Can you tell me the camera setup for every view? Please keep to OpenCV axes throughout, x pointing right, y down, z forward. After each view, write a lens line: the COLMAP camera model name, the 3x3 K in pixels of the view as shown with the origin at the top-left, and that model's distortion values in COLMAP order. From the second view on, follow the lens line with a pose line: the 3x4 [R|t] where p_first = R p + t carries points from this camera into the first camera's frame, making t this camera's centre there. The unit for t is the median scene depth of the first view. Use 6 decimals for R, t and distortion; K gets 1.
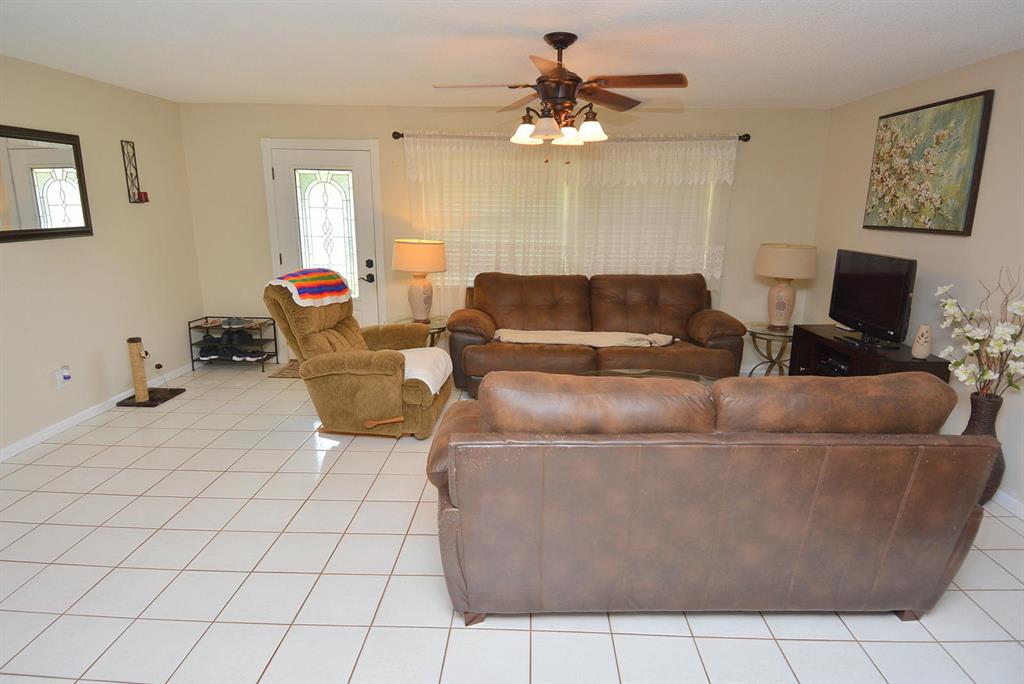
lens RADIAL K [[534.6, 0, 515.7], [0, 534.6, 343.7], [0, 0, 1]] dist [0.054390, -0.058393]
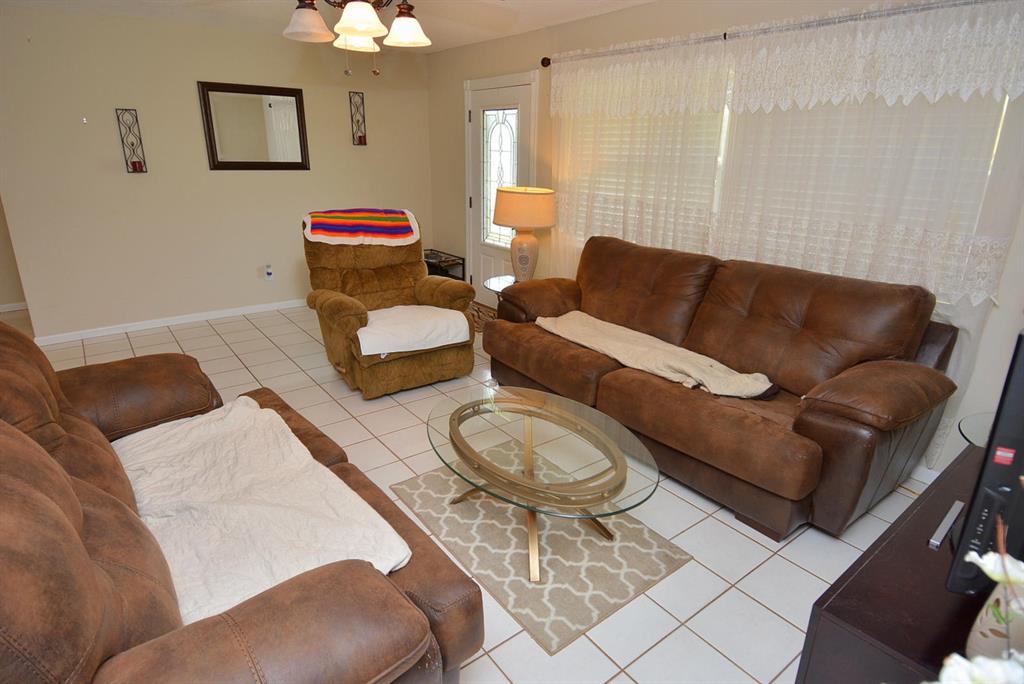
lens RADIAL K [[572.7, 0, 515.4], [0, 572.7, 342.8], [0, 0, 1]] dist [0.060519, -0.065197]
pose [[0.624502, 0.248756, -0.740349, 0.529246], [-0.199224, 0.967302, 0.156962, -0.093237], [0.755186, 0.049472, 0.653640, 0.391228]]
